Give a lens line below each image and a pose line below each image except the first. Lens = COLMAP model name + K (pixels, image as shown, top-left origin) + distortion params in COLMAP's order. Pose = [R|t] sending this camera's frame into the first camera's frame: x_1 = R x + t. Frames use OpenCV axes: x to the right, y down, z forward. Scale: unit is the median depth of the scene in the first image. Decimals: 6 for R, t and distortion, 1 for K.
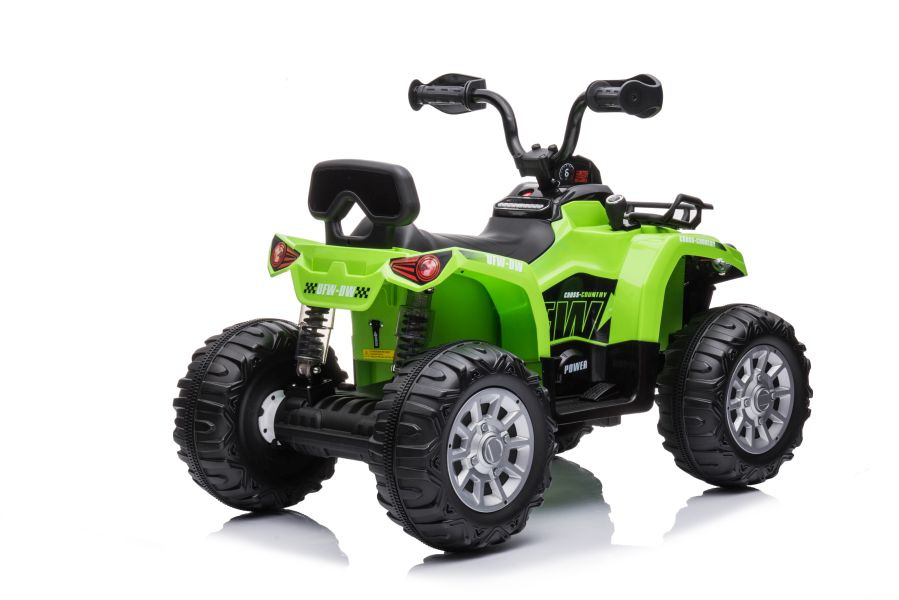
lens RADIAL K [[2334.9, 0, 449.5], [0, 2334.9, 300.0], [0, 0, 1]] dist [-0.003193, -0.127778]
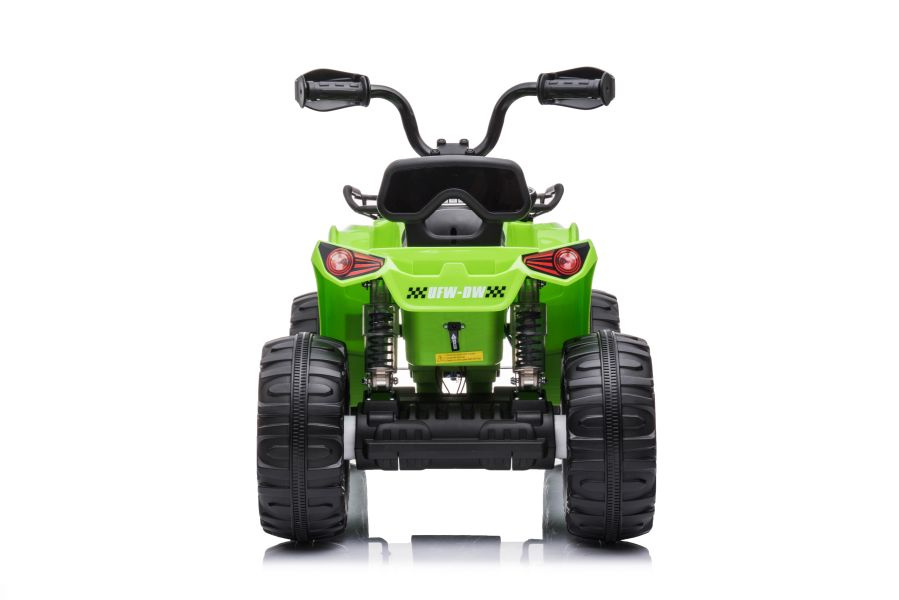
lens RADIAL K [[2334.9, 0, 449.5], [0, 2334.9, 300.0], [0, 0, 1]] dist [-0.003193, -0.127778]
pose [[0.717200, -0.072302, 0.693106, -0.709287], [0.076398, 0.996766, 0.024925, -0.024968], [-0.692667, 0.035076, 0.720404, 0.311009]]
